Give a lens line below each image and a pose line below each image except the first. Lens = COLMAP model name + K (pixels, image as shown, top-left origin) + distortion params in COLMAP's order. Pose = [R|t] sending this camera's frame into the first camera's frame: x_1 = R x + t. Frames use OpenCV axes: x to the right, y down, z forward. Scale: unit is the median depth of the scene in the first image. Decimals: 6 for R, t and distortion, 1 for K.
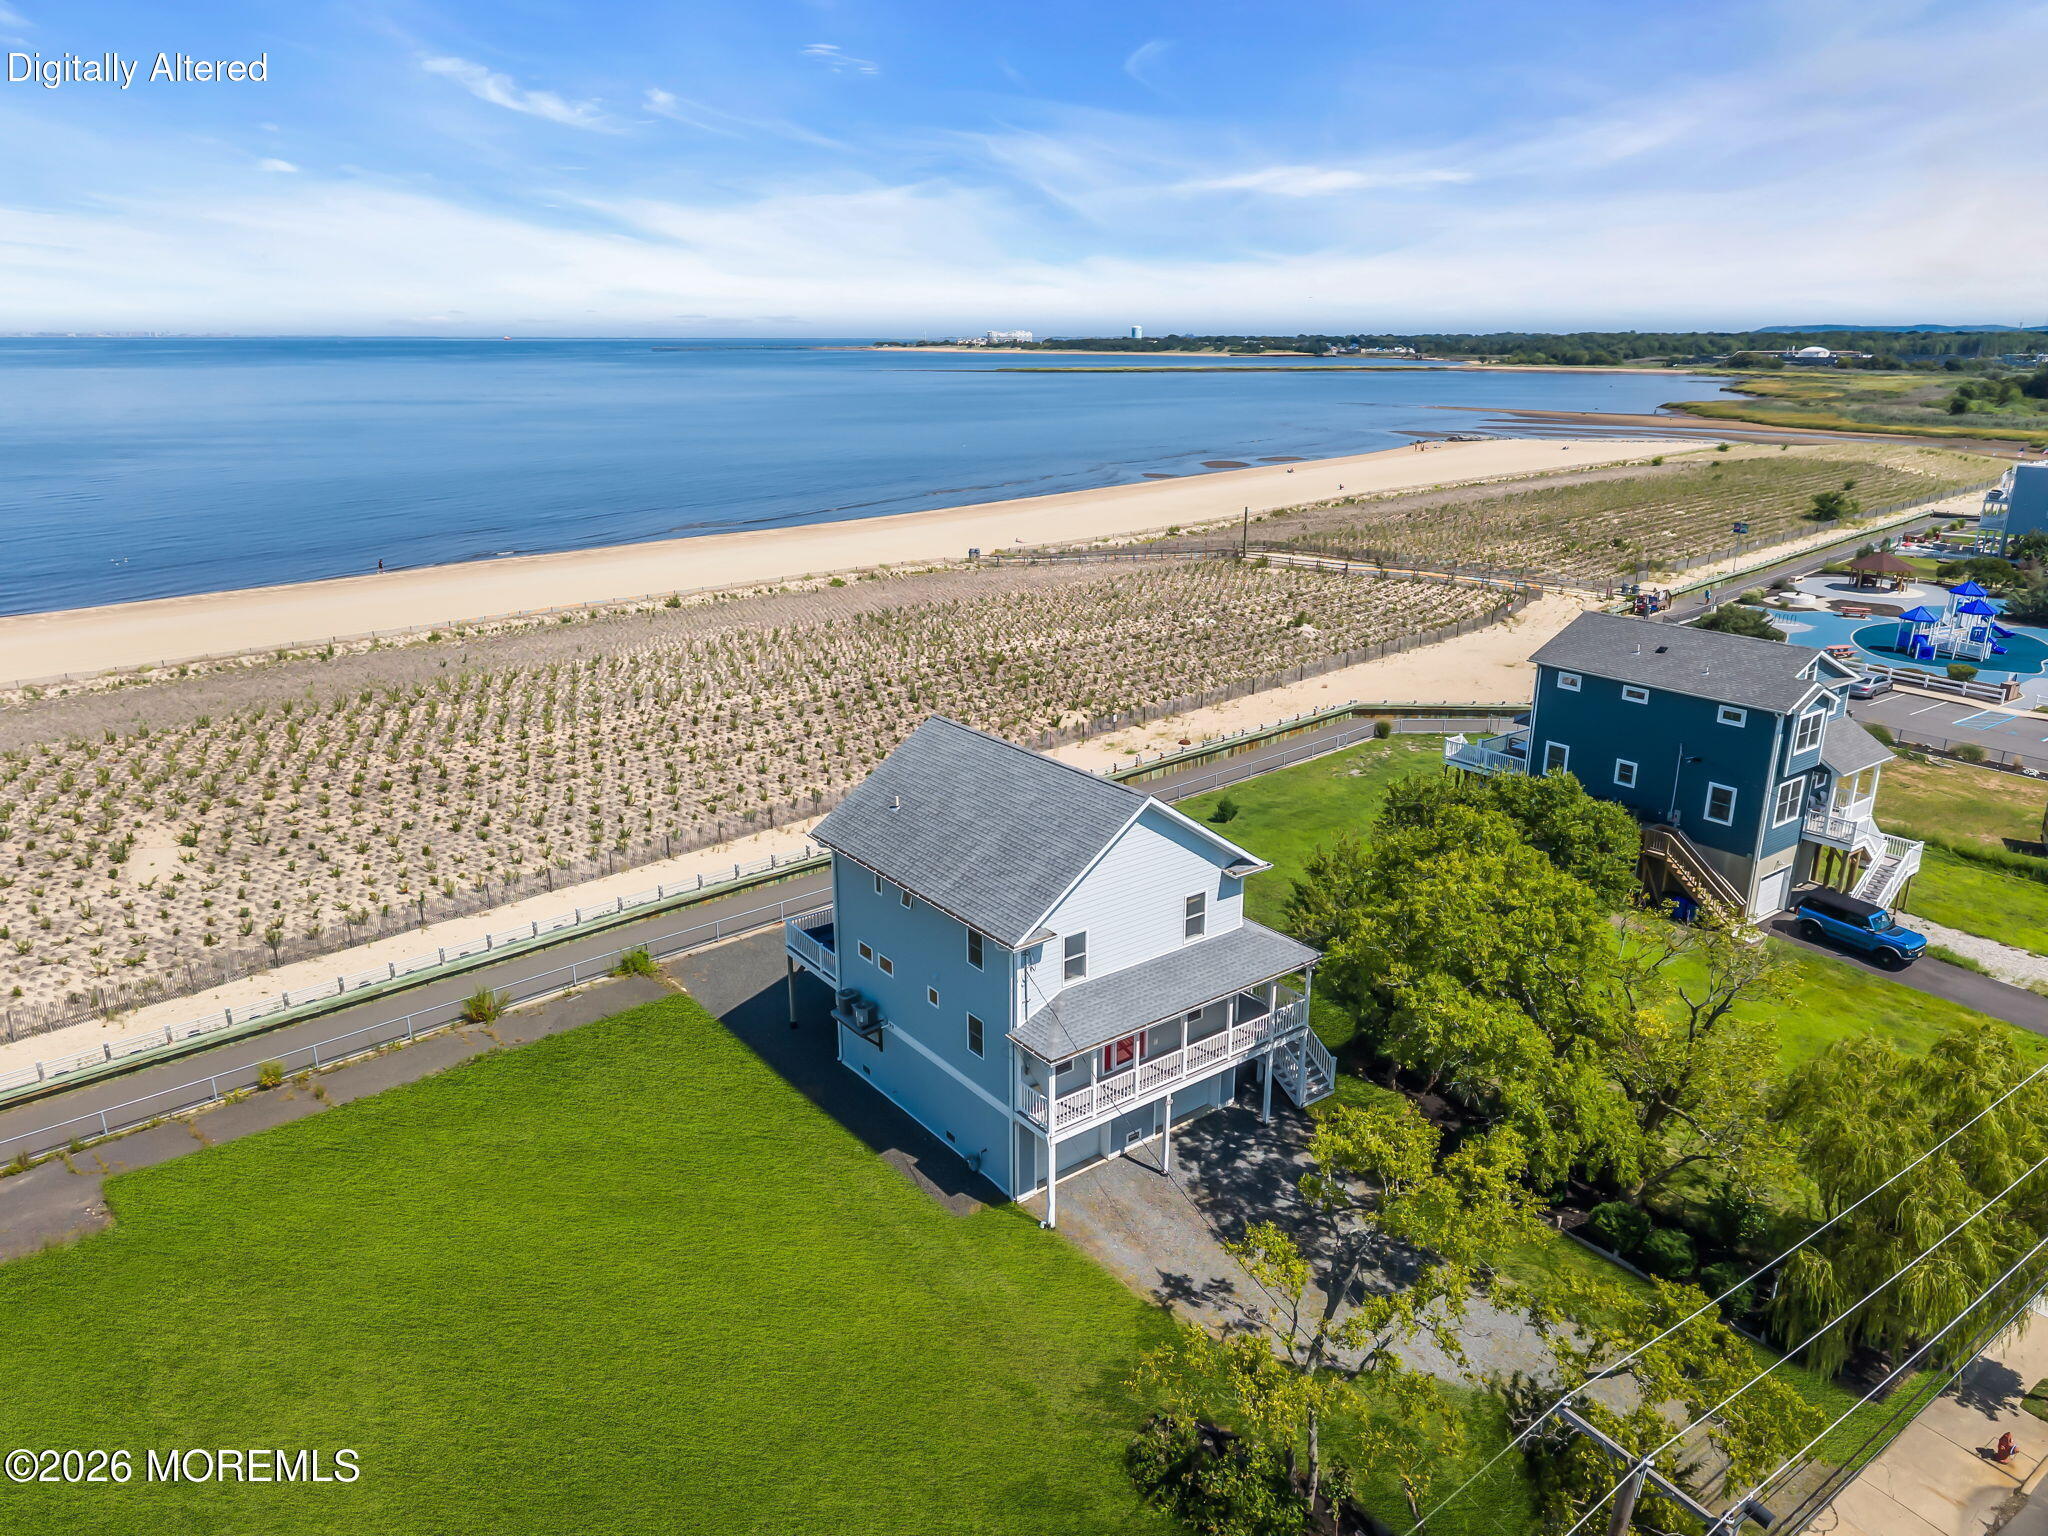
lens RADIAL K [[1361.2, 0, 1026.3], [0, 1361.2, 772.4], [0, 0, 1]] dist [0.033433, -0.048719]
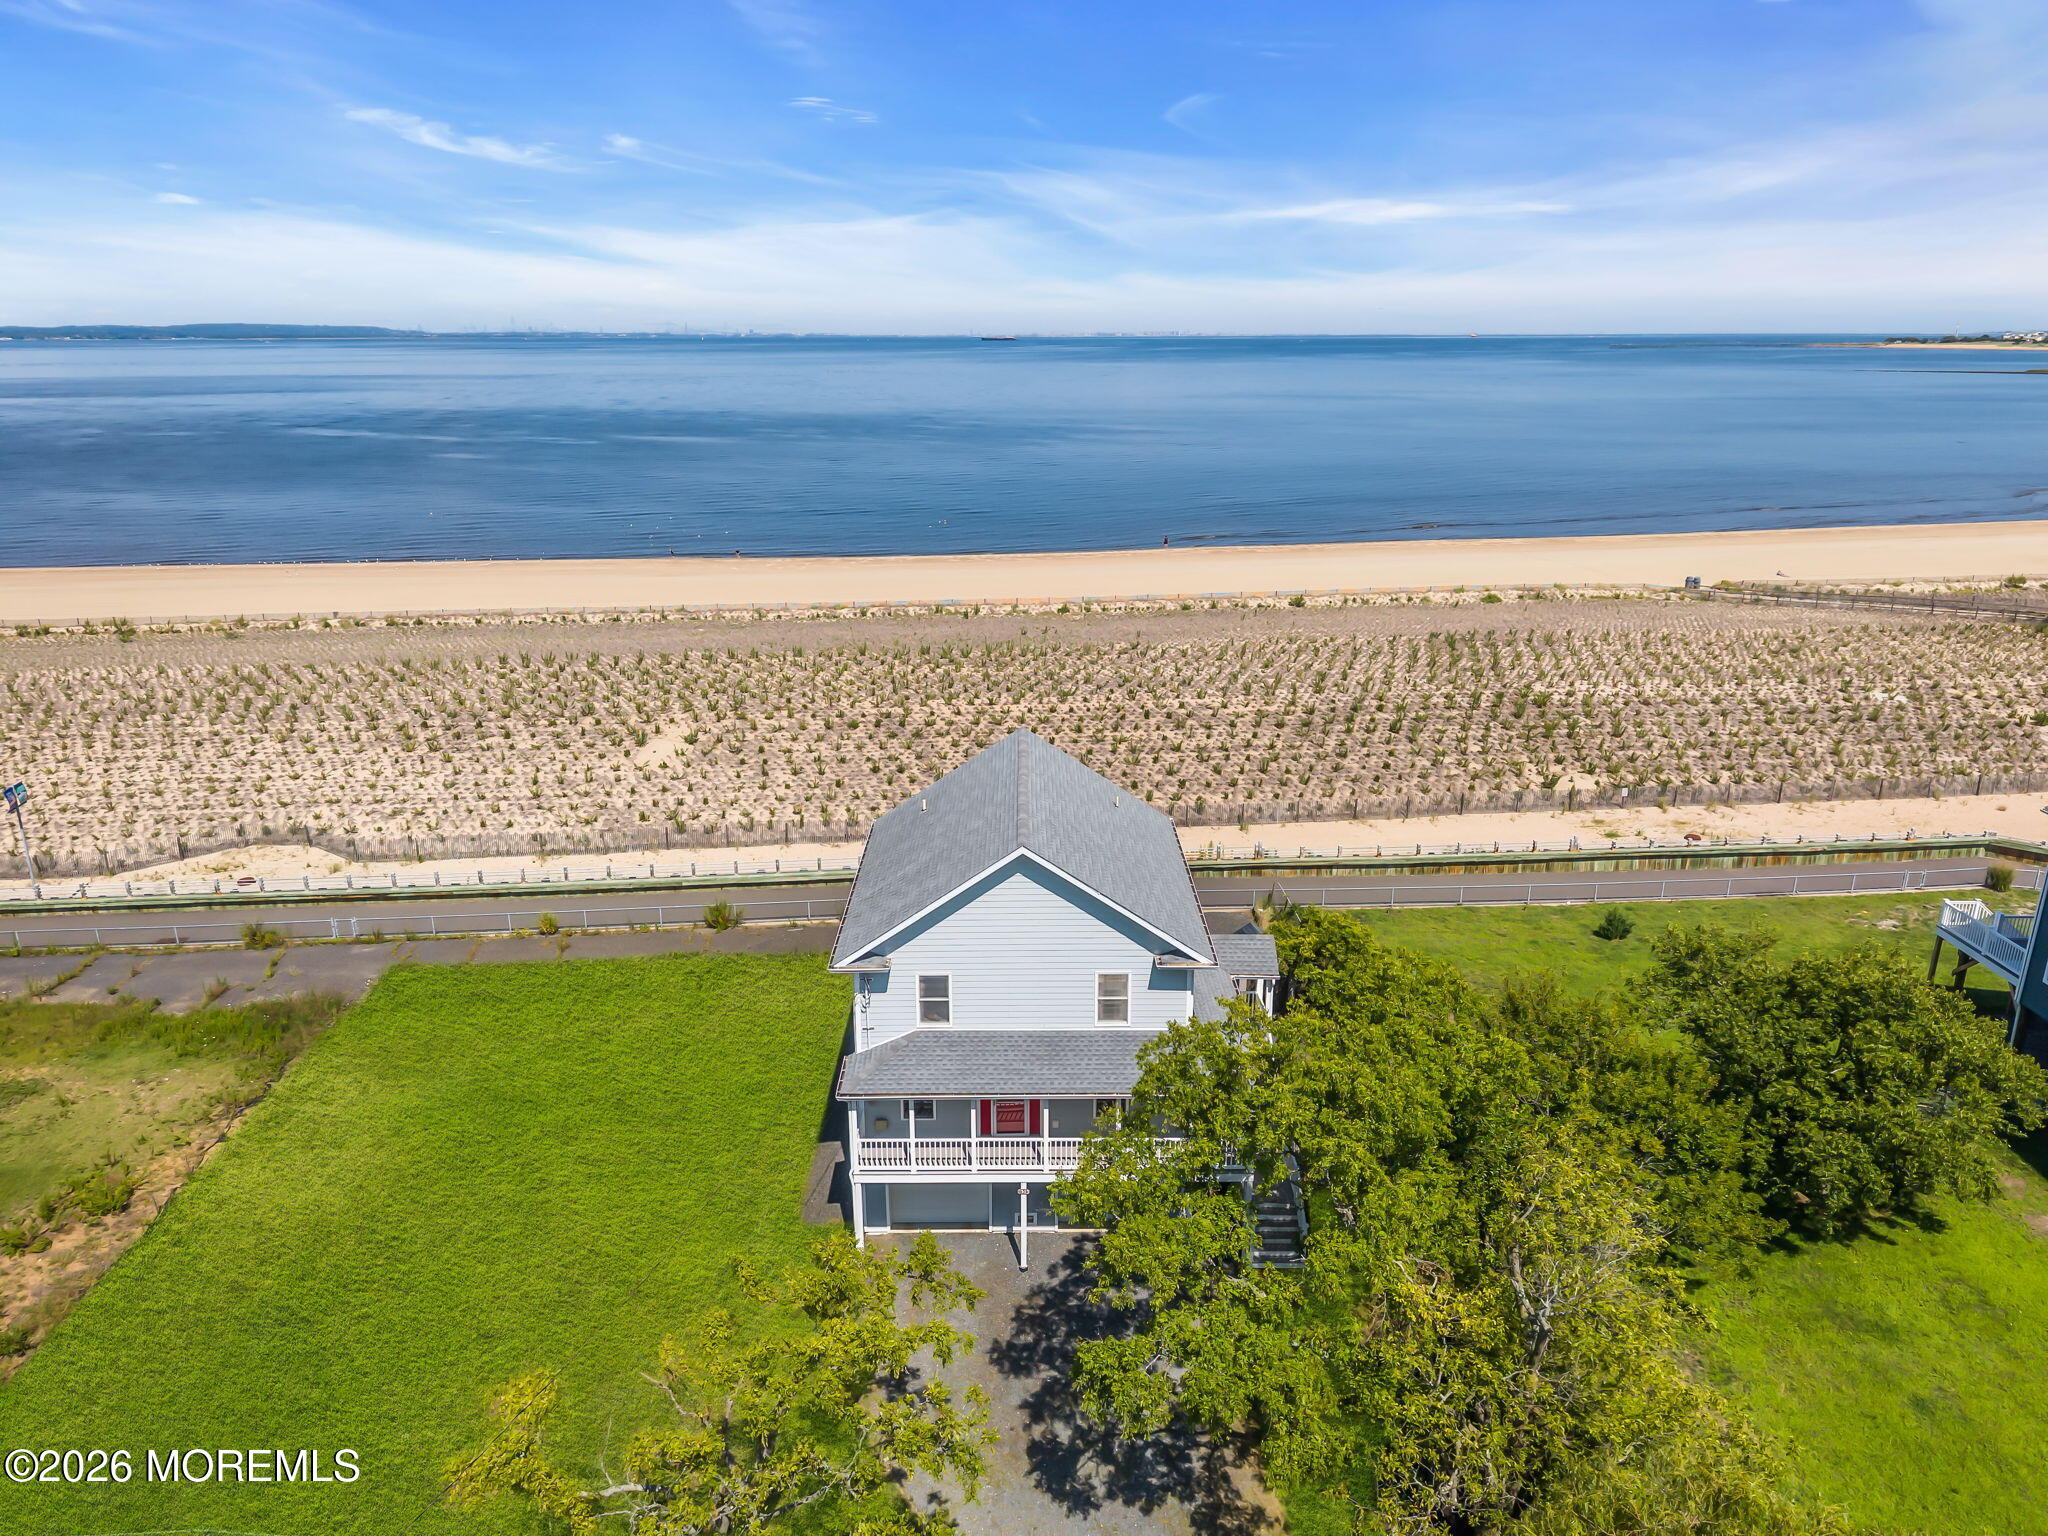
lens RADIAL K [[1361.2, 0, 1023.8], [0, 1361.2, 762.3], [0, 0, 1]] dist [0.033433, -0.048719]
pose [[0.791321, 0.177025, -0.585213, 0.276652], [-0.180005, 0.982198, 0.053710, -0.039000], [0.584303, 0.062840, 0.809099, 0.125247]]
